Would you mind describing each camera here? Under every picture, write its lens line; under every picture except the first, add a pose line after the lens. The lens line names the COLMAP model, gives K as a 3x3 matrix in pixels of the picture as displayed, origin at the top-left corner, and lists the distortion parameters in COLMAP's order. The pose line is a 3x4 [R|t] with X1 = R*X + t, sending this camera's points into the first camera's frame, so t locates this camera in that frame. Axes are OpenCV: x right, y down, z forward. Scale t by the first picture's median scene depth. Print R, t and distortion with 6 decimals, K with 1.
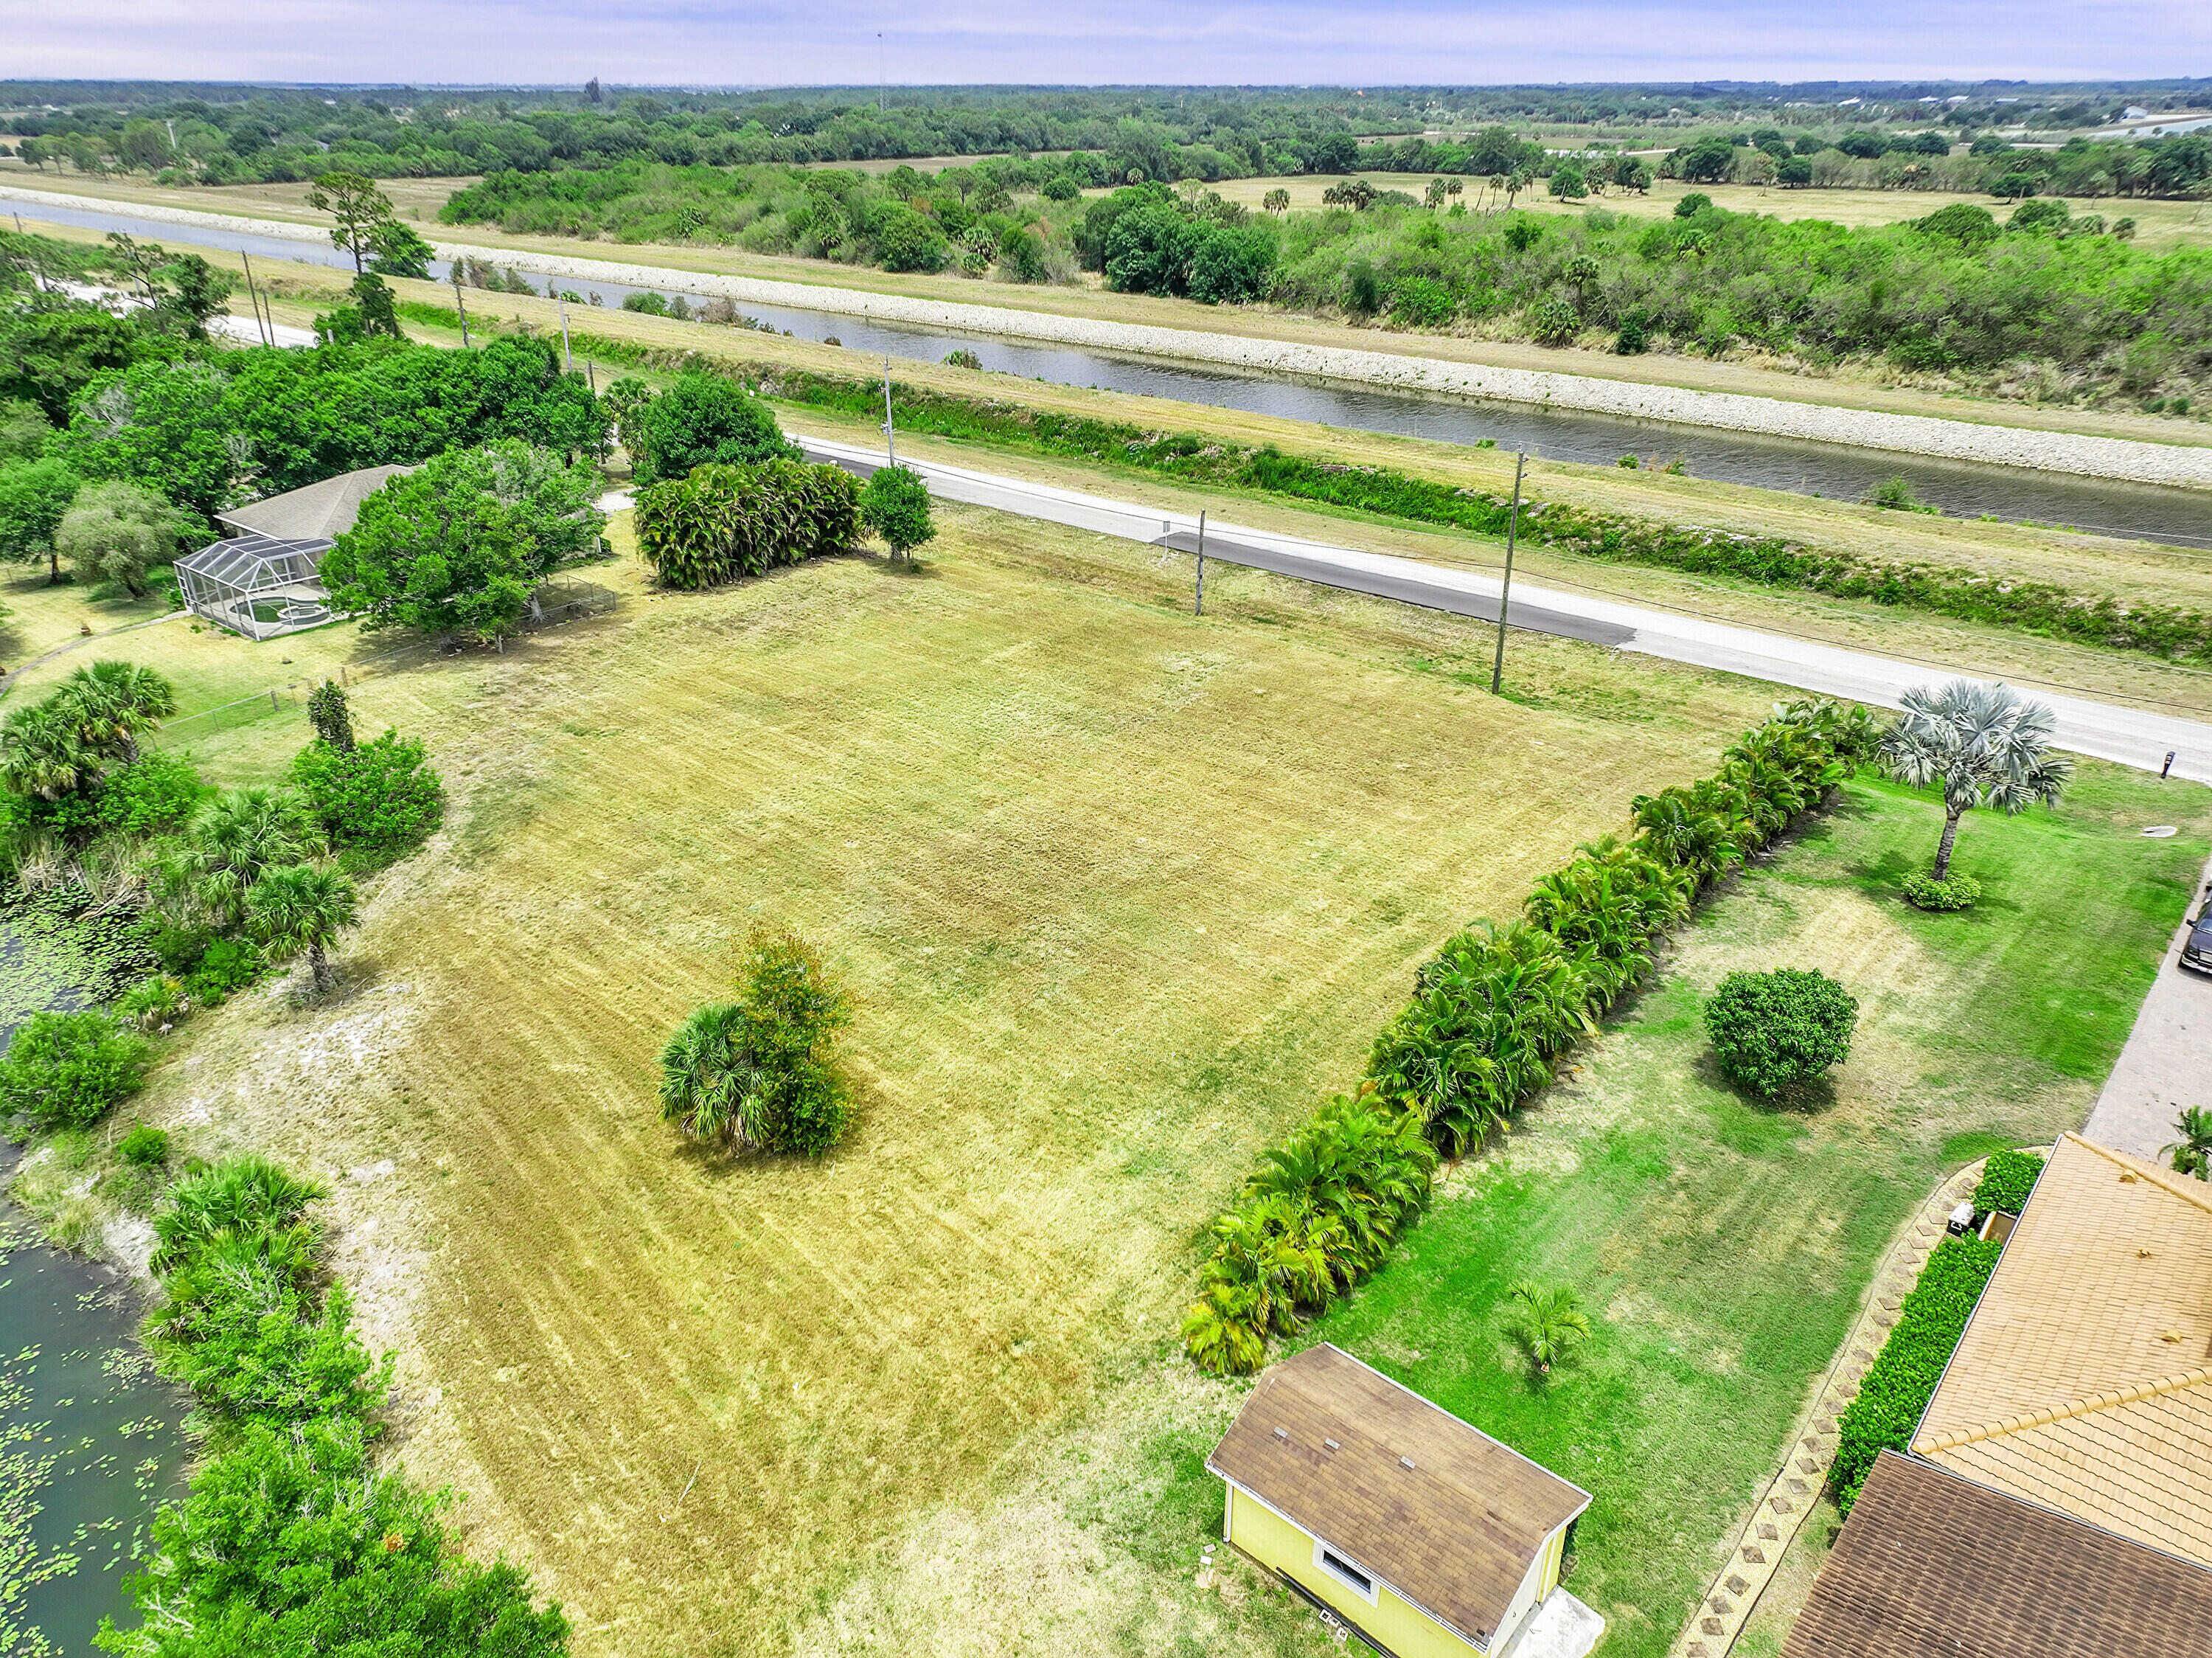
lens RADIAL K [[1553.3, 0, 1104.3], [0, 1553.3, 819.1], [0, 0, 1]] dist [-0.004142, 0.021091]
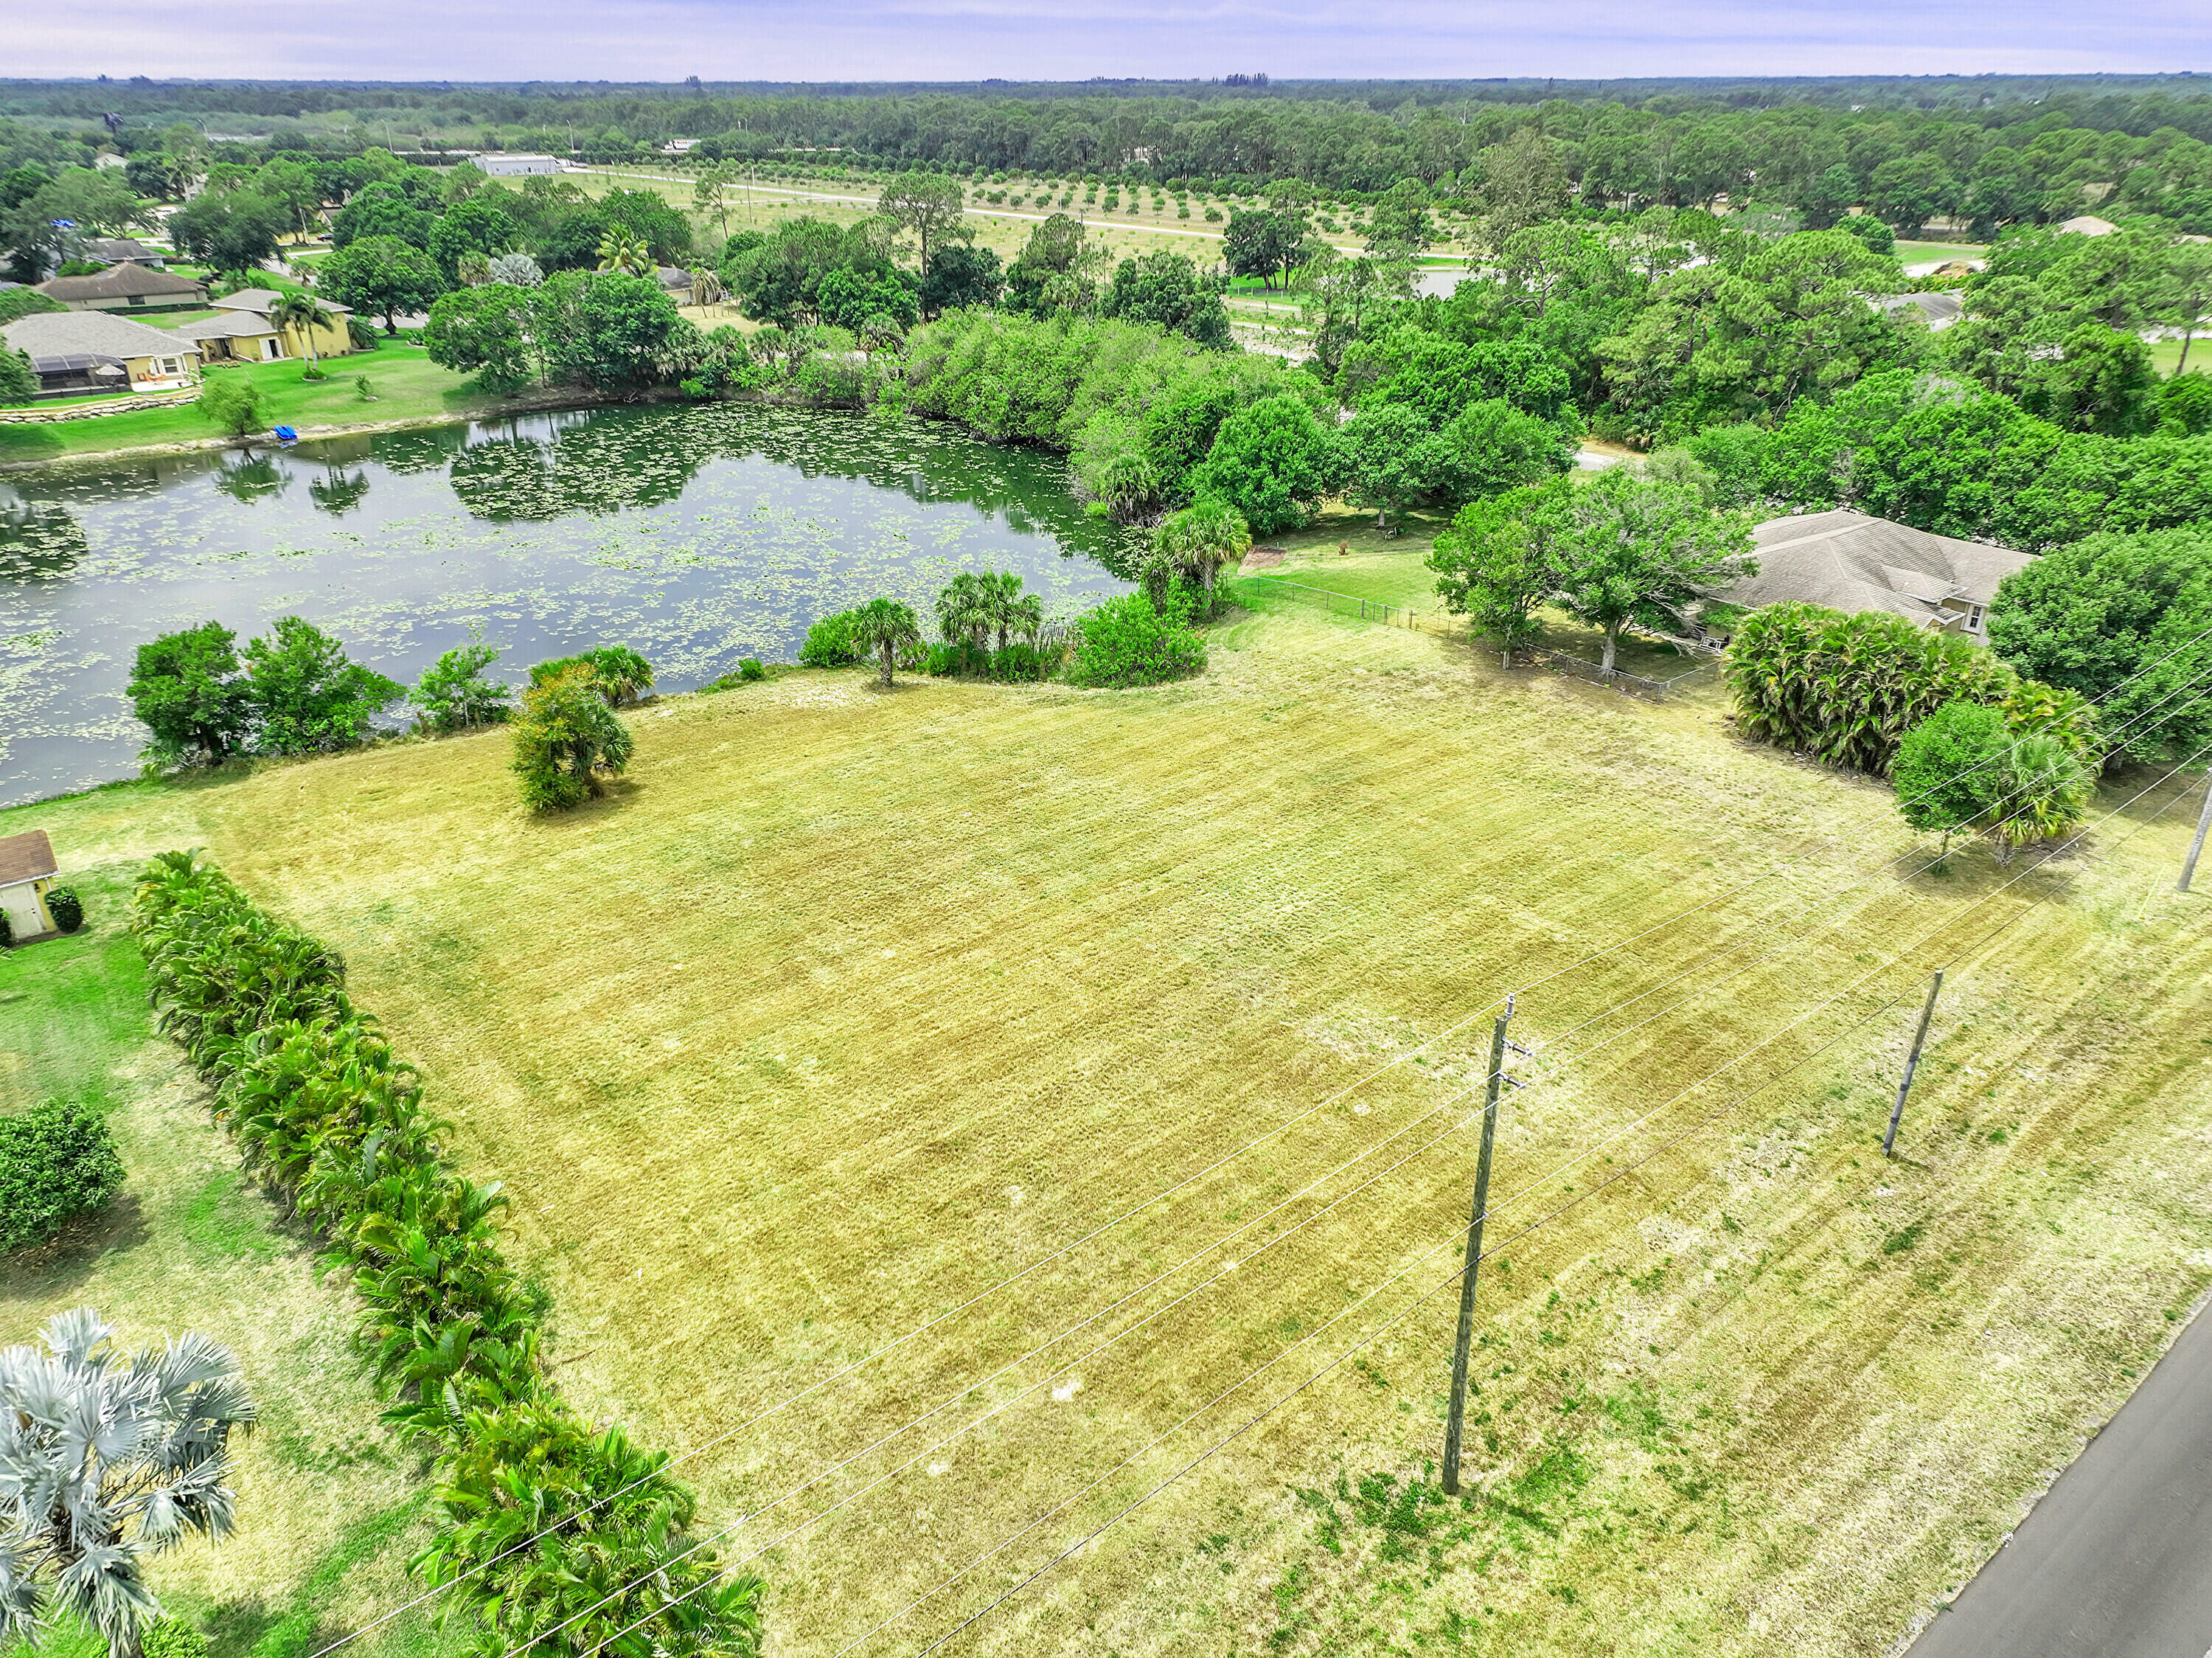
lens RADIAL K [[1548.6, 0, 1106.0], [0, 1548.6, 829.0], [0, 0, 1]] dist [-0.010365, 0.030002]
pose [[-0.188053, 0.428352, -0.883827, 0.330942], [-0.418724, 0.779038, 0.466658, -0.222803], [0.888429, 0.457836, 0.032861, 0.467036]]
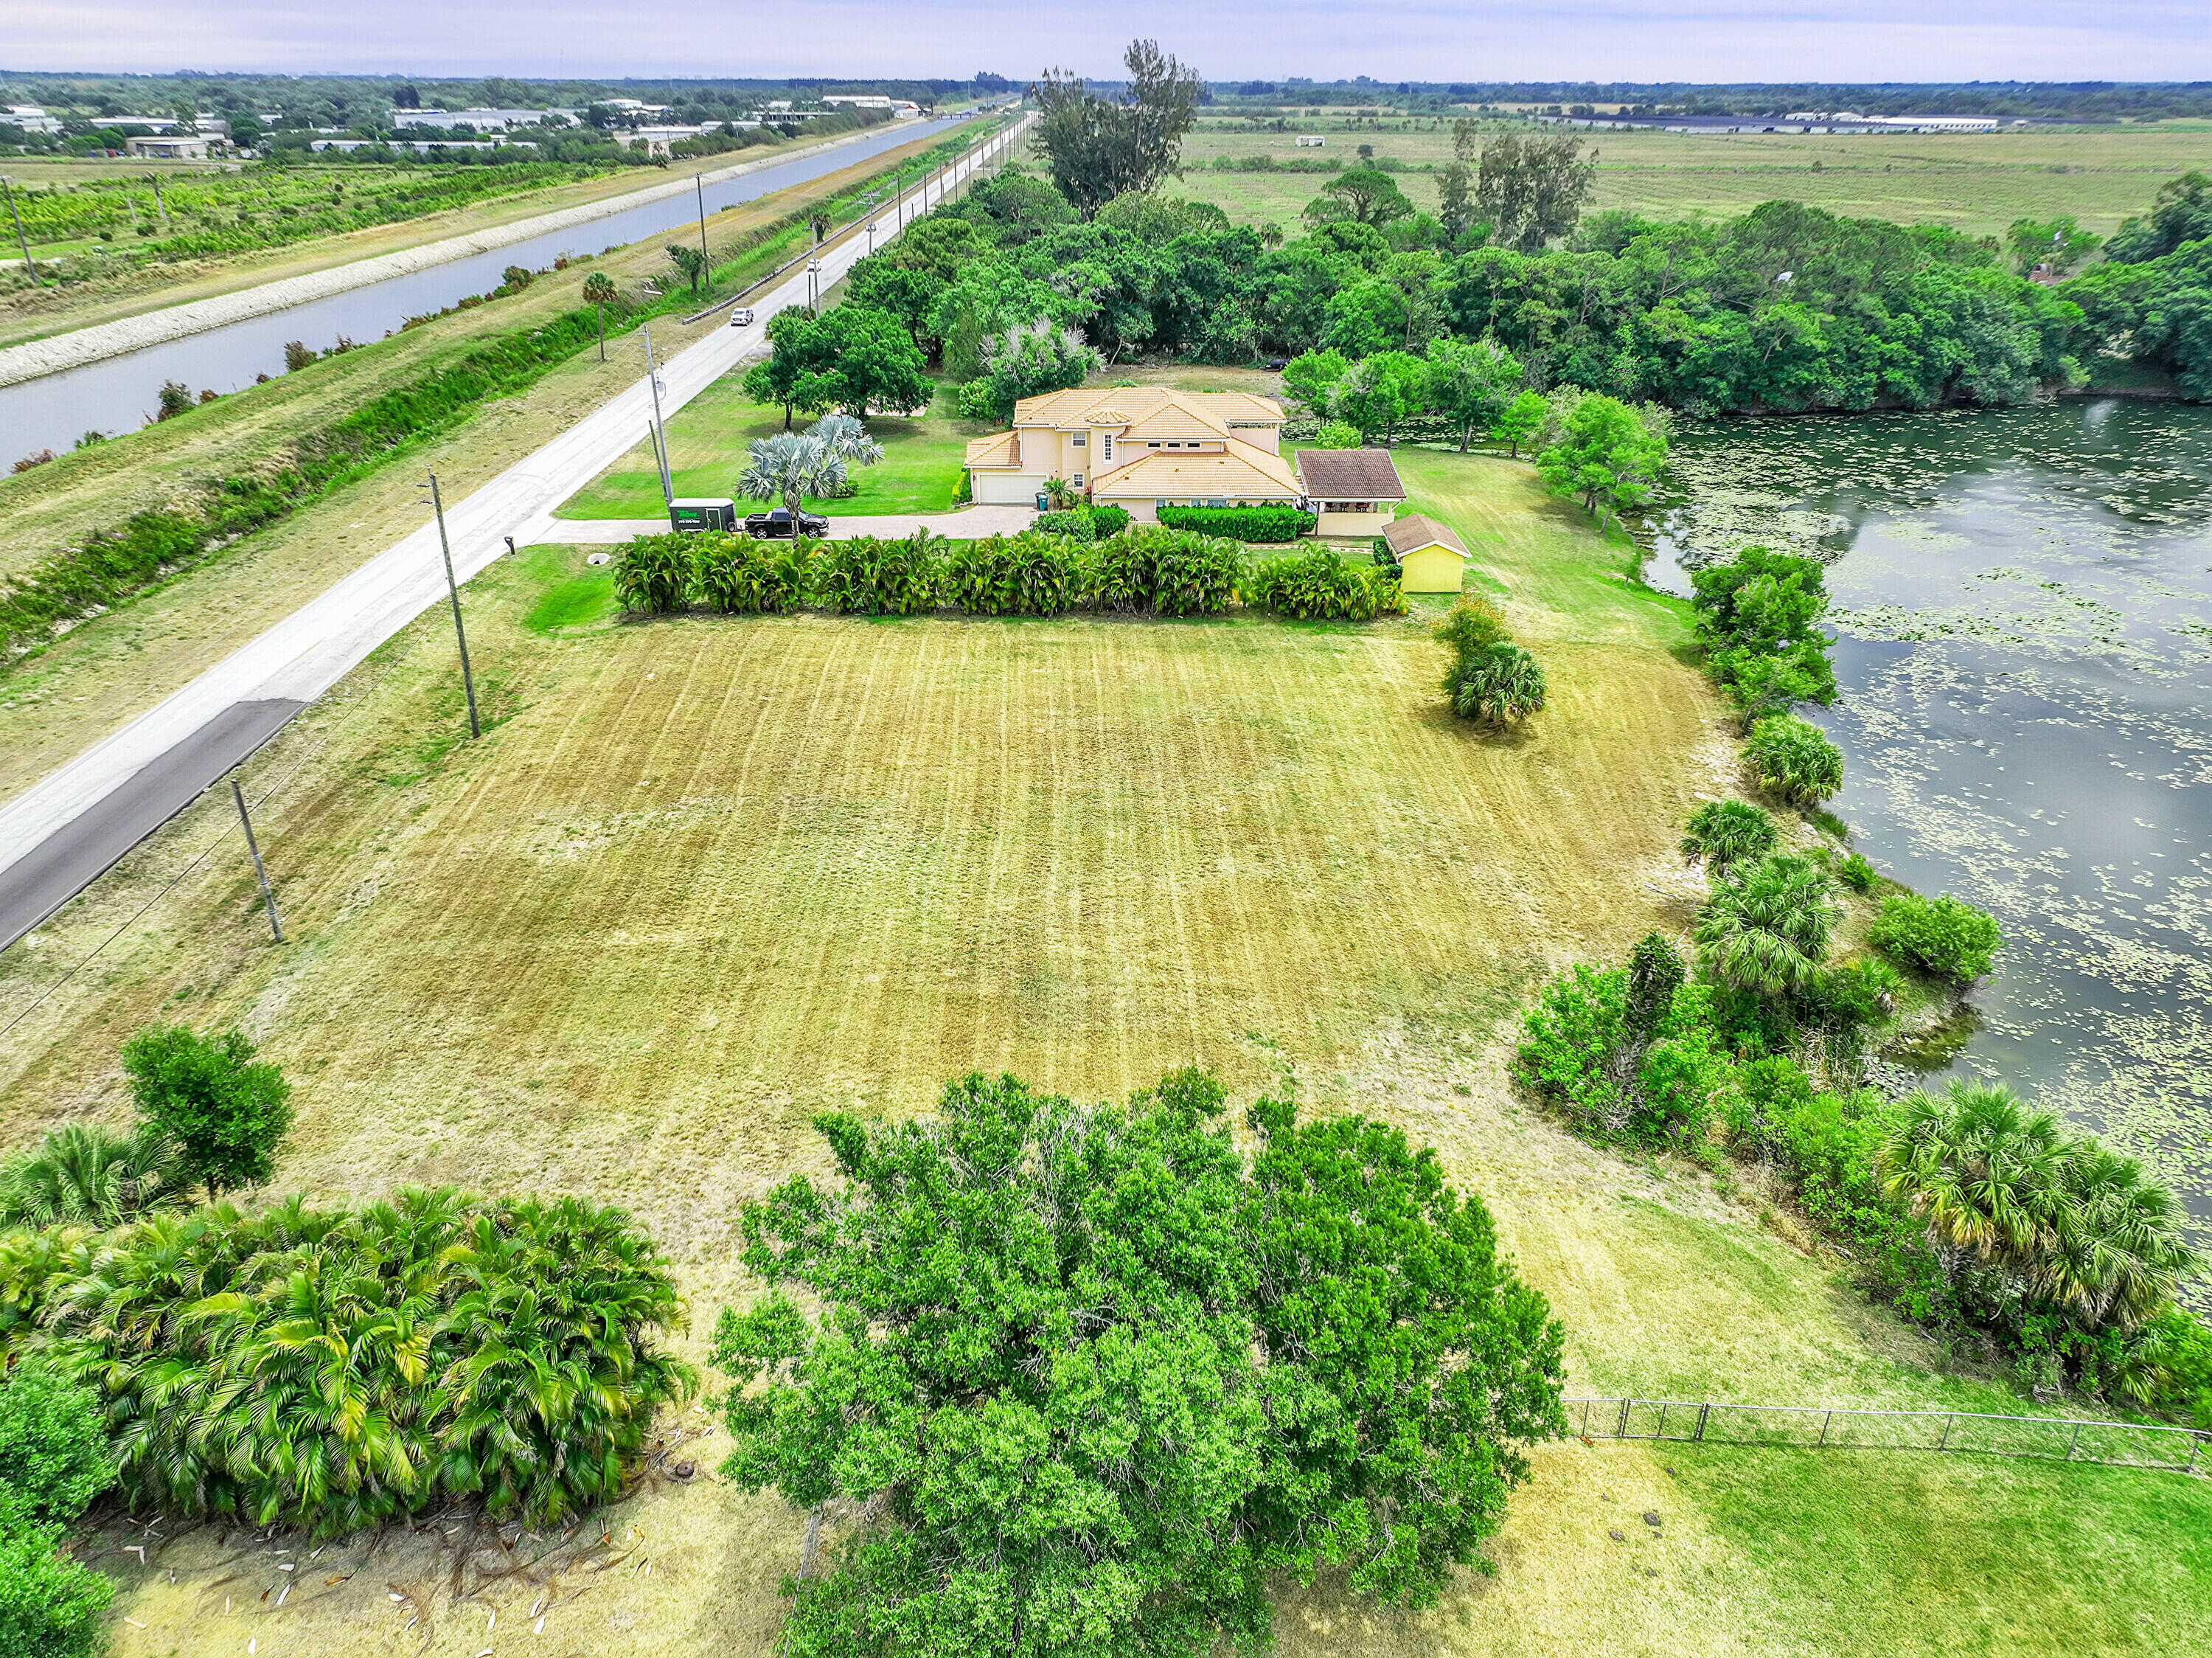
lens RADIAL K [[1553.3, 0, 1104.3], [0, 1553.3, 819.1], [0, 0, 1]] dist [-0.004142, 0.021091]
pose [[-0.656899, -0.327918, 0.678936, -0.362664], [0.318355, 0.695634, 0.644005, -0.298243], [-0.683472, 0.639189, -0.352567, 0.631460]]
